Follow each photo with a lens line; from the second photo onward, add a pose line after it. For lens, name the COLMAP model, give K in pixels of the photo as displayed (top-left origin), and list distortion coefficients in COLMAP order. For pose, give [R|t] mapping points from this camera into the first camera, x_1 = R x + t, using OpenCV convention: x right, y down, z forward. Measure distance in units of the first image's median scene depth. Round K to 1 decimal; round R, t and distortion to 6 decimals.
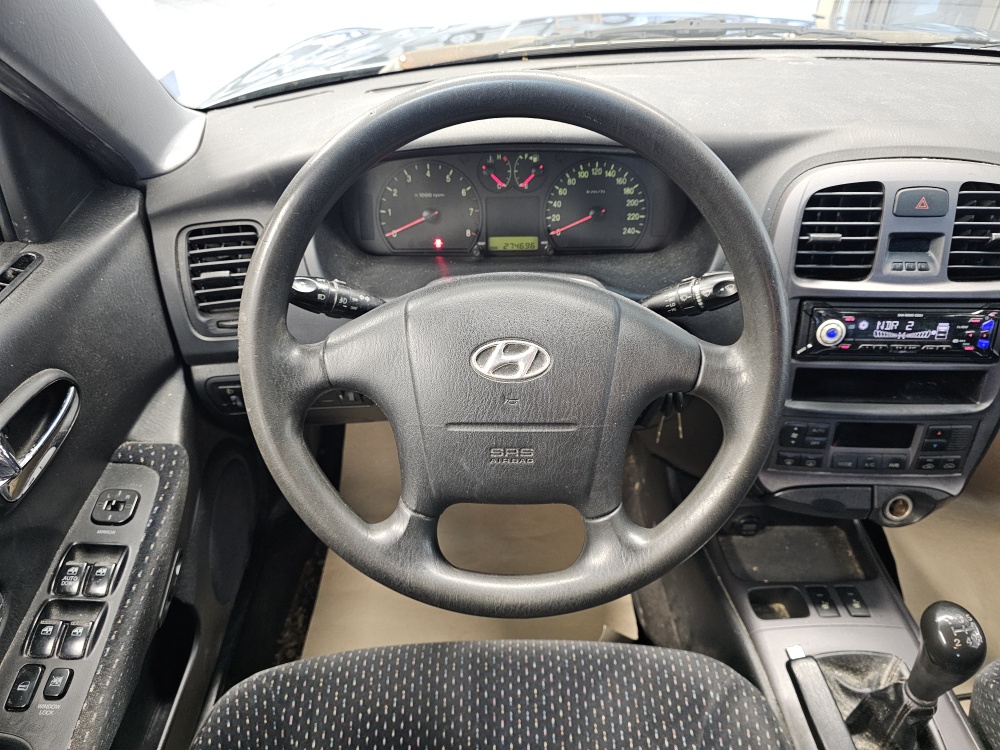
lens RADIAL K [[680.1, 0, 504.2], [0, 680.1, 387.0], [0, 0, 1]] dist [0.035924, -0.039437]
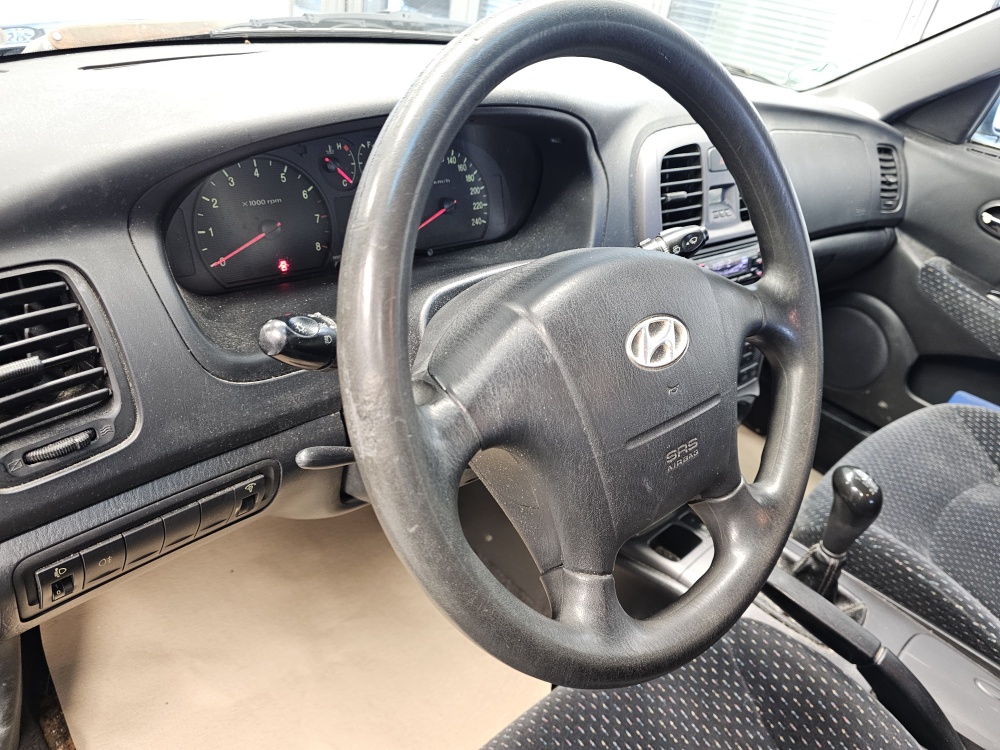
lens RADIAL K [[683.1, 0, 505.7], [0, 683.1, 377.4], [0, 0, 1]] dist [0.011240, -0.003100]
pose [[0.734235, -0.255248, 0.629084, -0.487639], [0.297723, 0.953834, 0.039526, -0.064109], [-0.610130, 0.158272, 0.776332, 0.353516]]
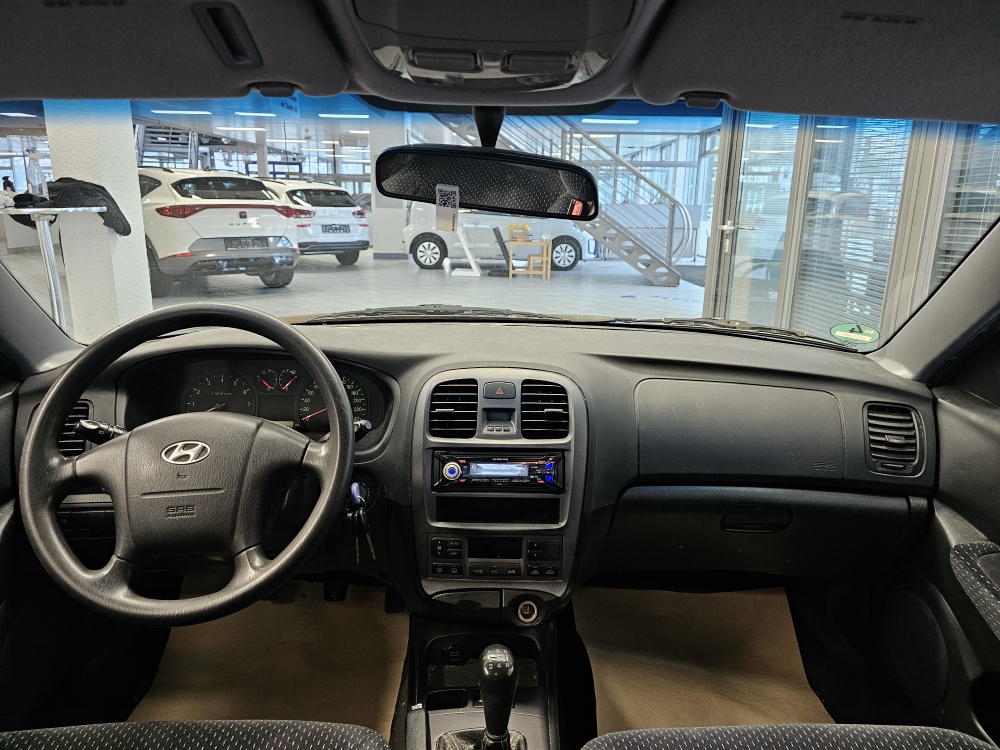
lens RADIAL K [[675.4, 0, 496.9], [0, 675.4, 370.2], [0, 0, 1]] dist [0.070823, -0.062127]
pose [[0.999894, 0.013852, 0.004476, 0.571006], [-0.010583, 0.902798, -0.429934, 0.367536], [-0.009997, 0.429842, 0.902849, -0.463203]]
